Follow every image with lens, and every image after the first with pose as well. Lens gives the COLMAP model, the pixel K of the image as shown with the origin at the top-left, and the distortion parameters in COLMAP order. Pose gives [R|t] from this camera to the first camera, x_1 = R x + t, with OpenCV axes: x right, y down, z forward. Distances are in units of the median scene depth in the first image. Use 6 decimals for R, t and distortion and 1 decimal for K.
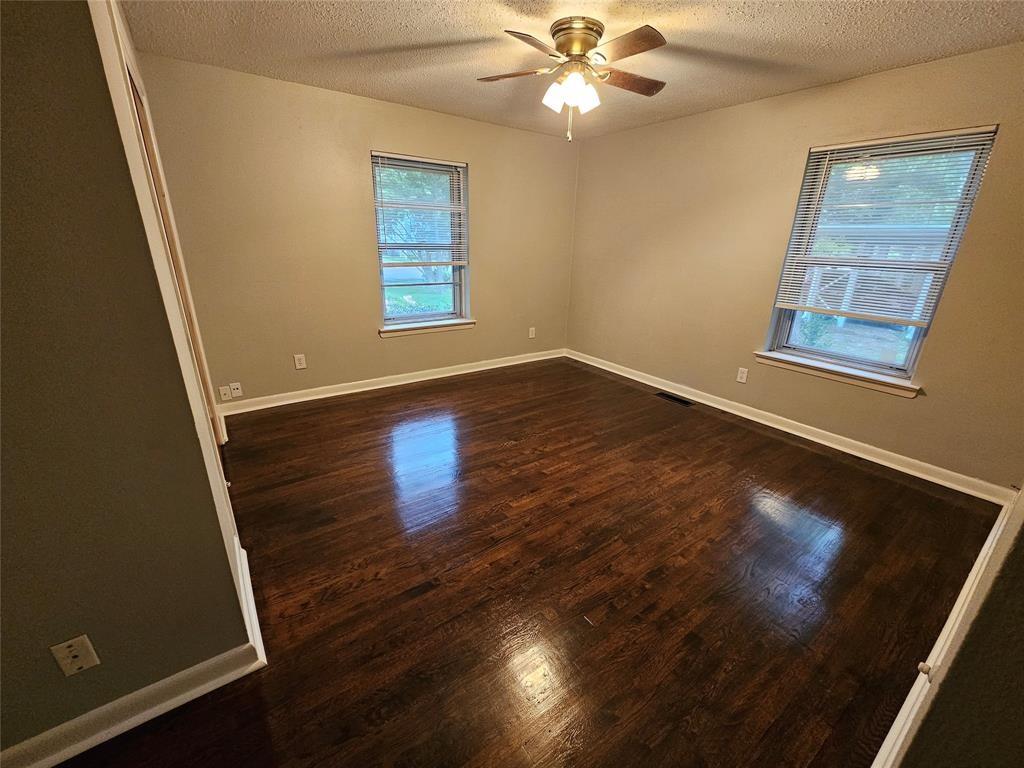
lens RADIAL K [[419.4, 0, 512.0], [0, 419.4, 384.0], [0, 0, 1]] dist [0.000270, 0.000070]
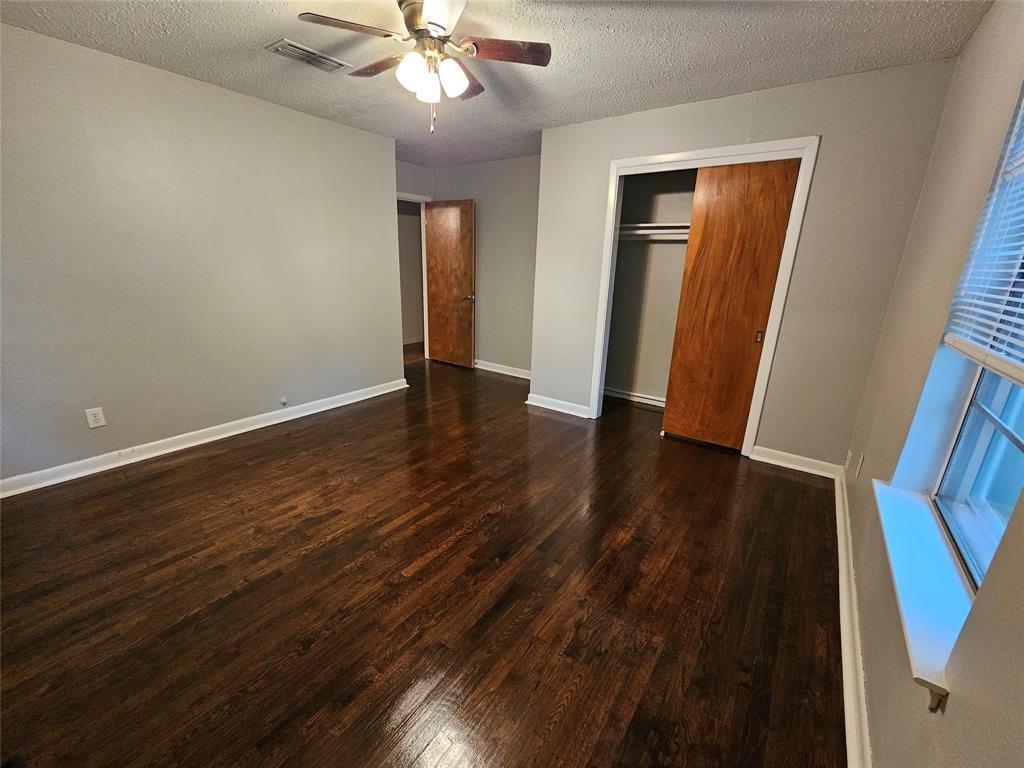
lens RADIAL K [[419.4, 0, 512.0], [0, 419.4, 384.0], [0, 0, 1]] dist [0.000270, 0.000070]
pose [[-0.943392, 0.043664, -0.328793, 0.222765], [-0.154453, 0.819424, 0.551986, -0.510001], [0.293523, 0.571522, -0.766294, 1.548675]]
